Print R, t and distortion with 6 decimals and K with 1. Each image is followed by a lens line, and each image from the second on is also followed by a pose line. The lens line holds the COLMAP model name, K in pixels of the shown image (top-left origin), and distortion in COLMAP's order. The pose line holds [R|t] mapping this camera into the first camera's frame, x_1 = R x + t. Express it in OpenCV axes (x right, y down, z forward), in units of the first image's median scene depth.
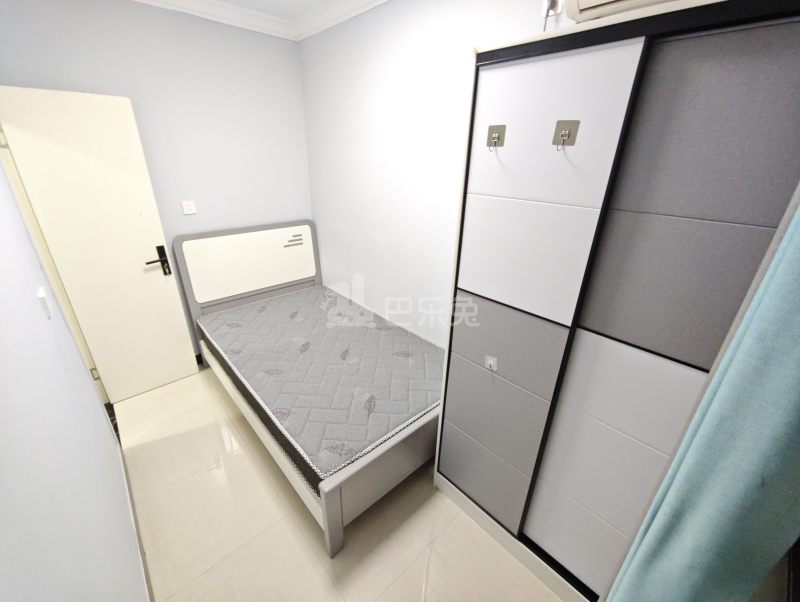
lens RADIAL K [[333.9, 0, 400.0], [0, 333.9, 301.0], [0, 0, 1]] dist [-0.003935, -0.000255]
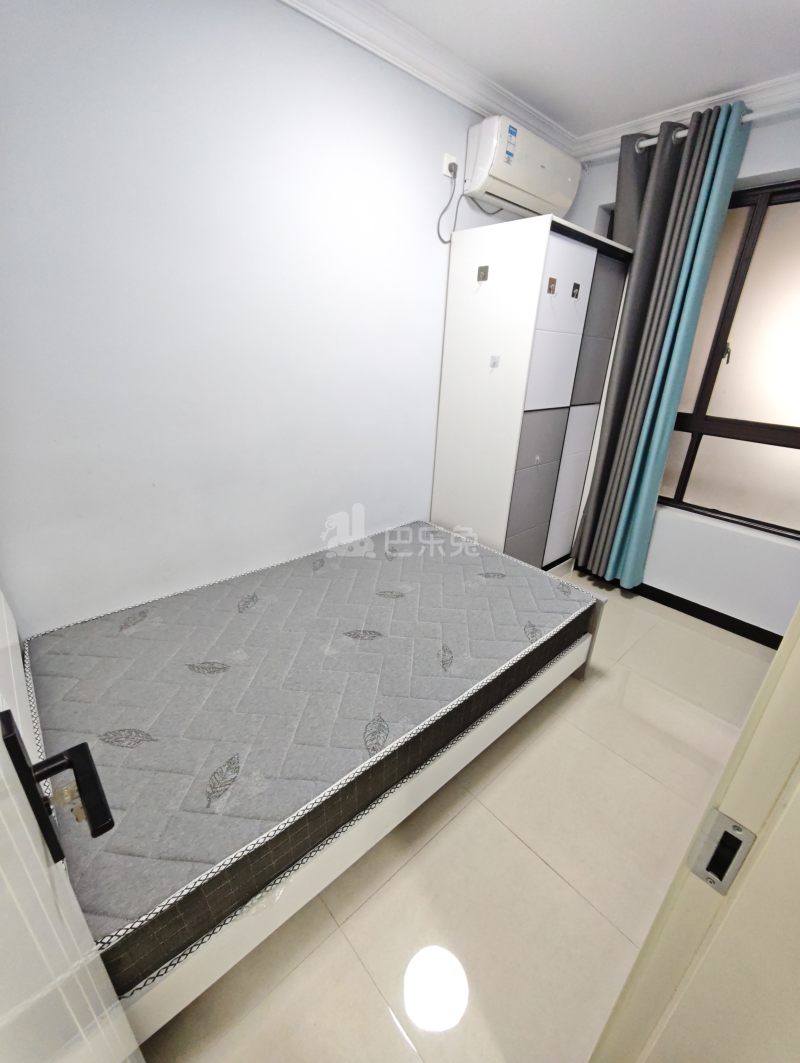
lens RADIAL K [[443.7, 0, 400.0], [0, 443.7, 531.5], [0, 0, 1]] dist [-0.003935, -0.000255]
pose [[0.024726, -0.415328, 0.909336, -1.430967], [0.362669, 0.851373, 0.378993, -0.428258], [-0.931590, 0.320417, 0.171678, 1.239784]]
